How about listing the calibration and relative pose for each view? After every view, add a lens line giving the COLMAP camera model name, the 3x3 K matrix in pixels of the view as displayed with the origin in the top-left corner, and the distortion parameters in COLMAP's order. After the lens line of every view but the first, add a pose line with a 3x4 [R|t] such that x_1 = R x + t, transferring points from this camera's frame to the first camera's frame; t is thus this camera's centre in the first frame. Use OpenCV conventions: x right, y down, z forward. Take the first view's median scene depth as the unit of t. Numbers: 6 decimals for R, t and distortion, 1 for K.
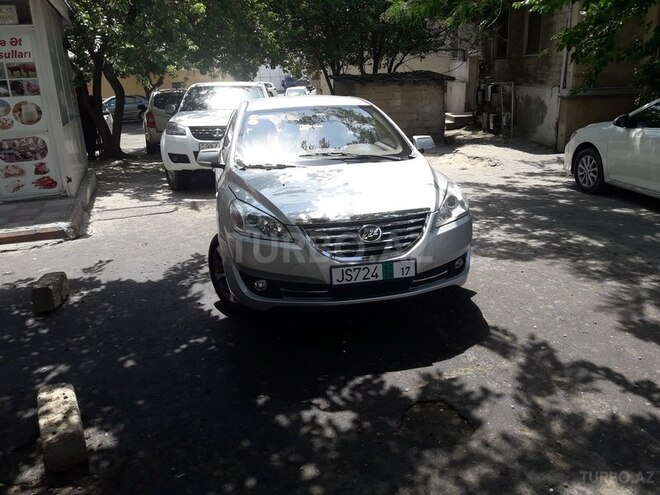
lens RADIAL K [[534.5, 0, 330.2], [0, 534.5, 269.3], [0, 0, 1]] dist [0.003236, -0.000402]
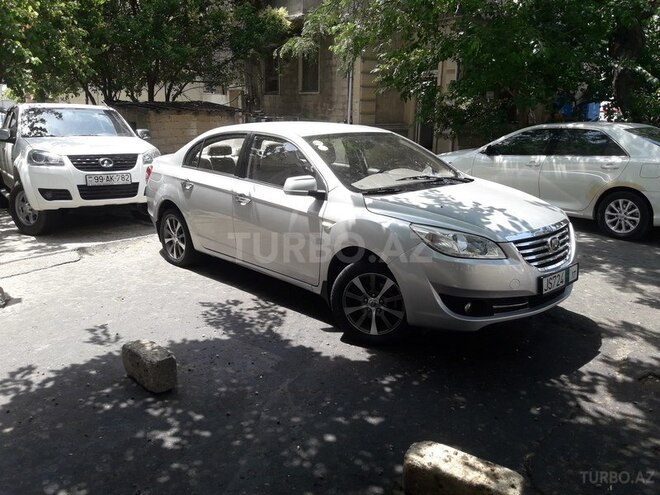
lens RADIAL K [[540.1, 0, 330.0], [0, 540.1, 247.5], [0, 0, 1]] dist [0.032433, -0.000545]
pose [[0.848195, -0.091215, 0.521772, -0.369224], [0.140927, 0.988418, -0.056299, -0.025347], [-0.510593, 0.121284, 0.851225, 0.106540]]
